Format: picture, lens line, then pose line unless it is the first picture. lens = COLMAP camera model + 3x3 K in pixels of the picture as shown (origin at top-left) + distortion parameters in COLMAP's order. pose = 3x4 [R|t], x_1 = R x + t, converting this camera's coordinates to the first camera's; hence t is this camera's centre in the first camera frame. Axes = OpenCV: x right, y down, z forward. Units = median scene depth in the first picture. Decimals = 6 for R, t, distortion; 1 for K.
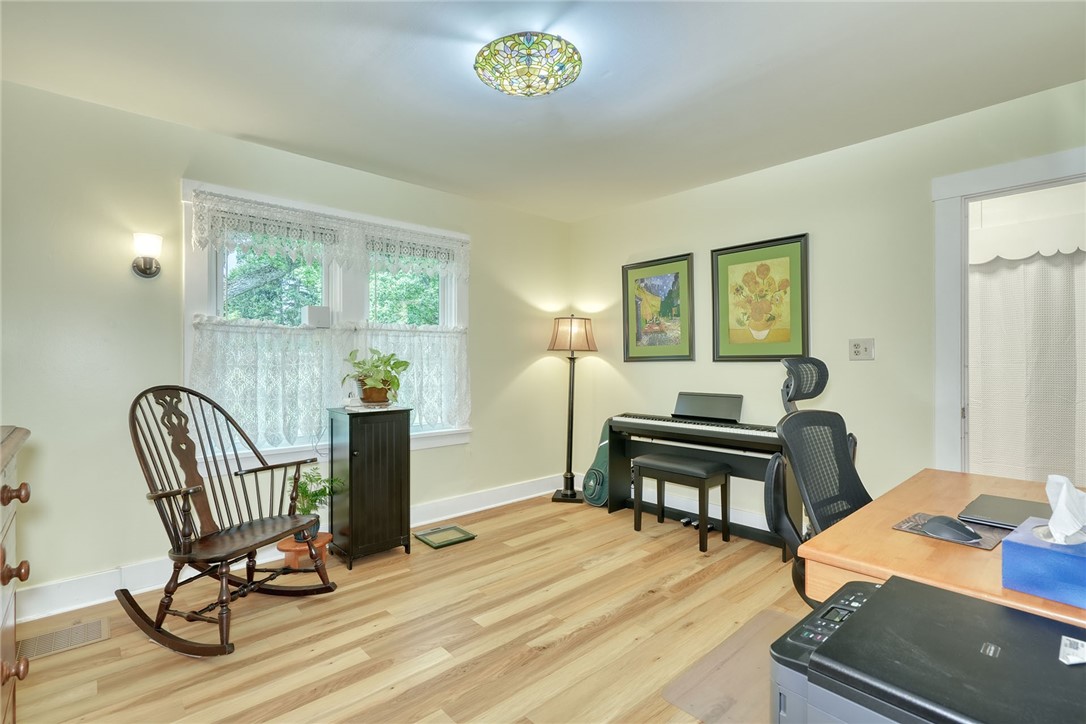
lens RADIAL K [[495.1, 0, 540.5], [0, 495.1, 361.3], [0, 0, 1]] dist [-0.000872, 0.000855]
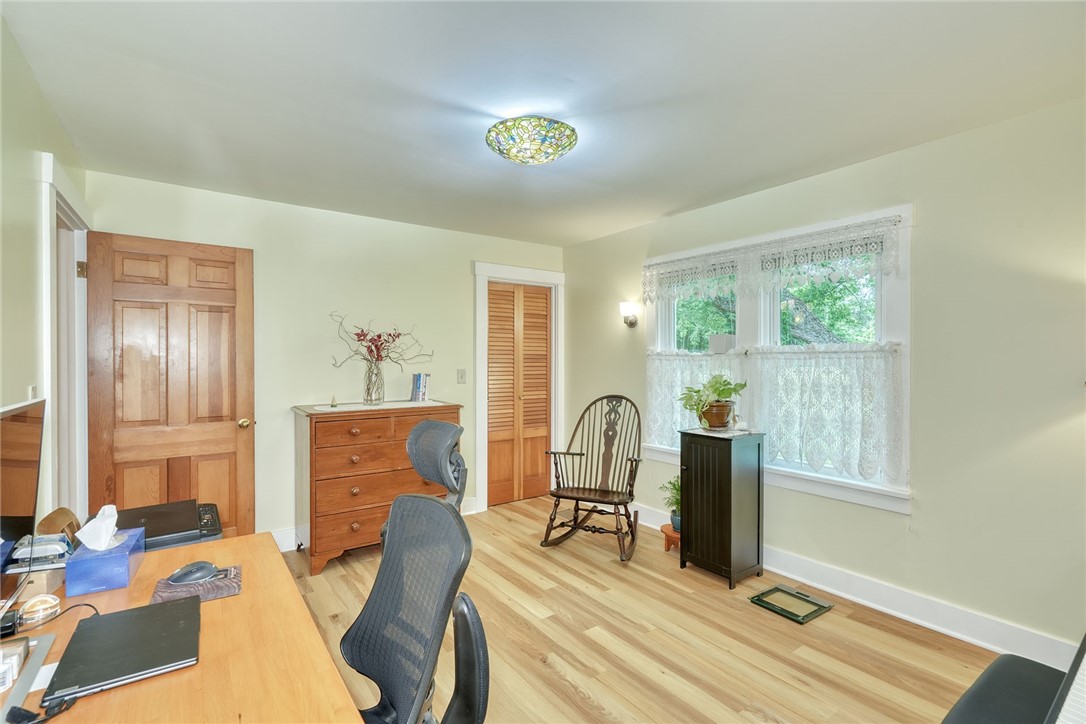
lens RADIAL K [[495.1, 0, 540.5], [0, 495.1, 361.3], [0, 0, 1]] dist [-0.000872, 0.000855]
pose [[-0.095264, 0.005254, -0.995438, 0.863046], [-0.002733, 0.999981, 0.005539, -0.067352], [0.995448, 0.003248, -0.095248, 0.869852]]
